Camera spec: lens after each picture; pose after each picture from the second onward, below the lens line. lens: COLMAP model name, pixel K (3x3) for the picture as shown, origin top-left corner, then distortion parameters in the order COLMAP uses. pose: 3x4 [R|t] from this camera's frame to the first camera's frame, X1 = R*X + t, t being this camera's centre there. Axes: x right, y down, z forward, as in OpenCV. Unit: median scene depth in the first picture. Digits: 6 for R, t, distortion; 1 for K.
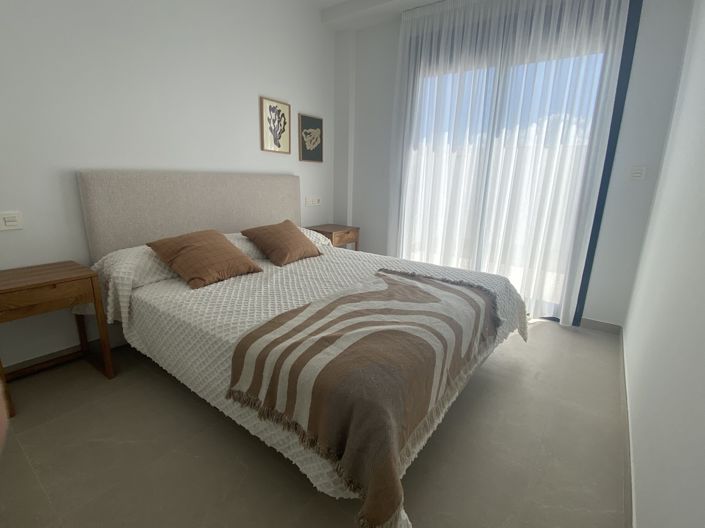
lens RADIAL K [[348.3, 0, 352.5], [0, 348.3, 264.0], [0, 0, 1]] dist [0.000630, -0.014667]
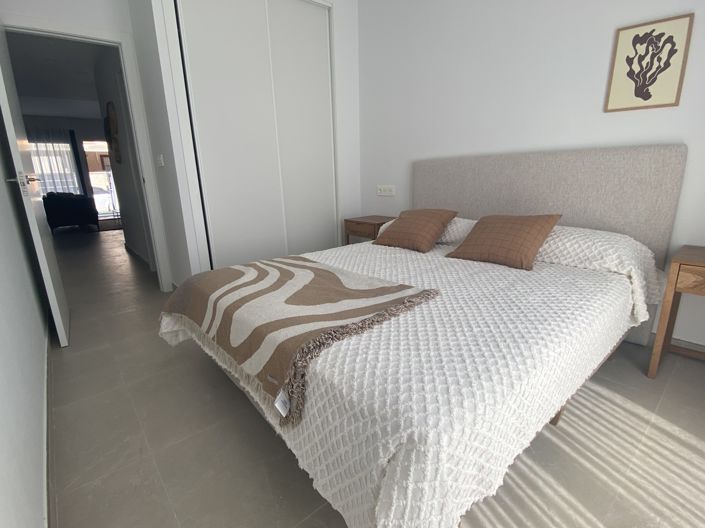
lens RADIAL K [[348.3, 0, 352.5], [0, 348.3, 264.0], [0, 0, 1]] dist [0.000630, -0.014667]
pose [[-0.221380, 0.228675, -0.947997, 0.542523], [-0.202737, 0.940086, 0.274111, -0.132062], [0.953881, 0.252877, -0.161756, 0.704818]]
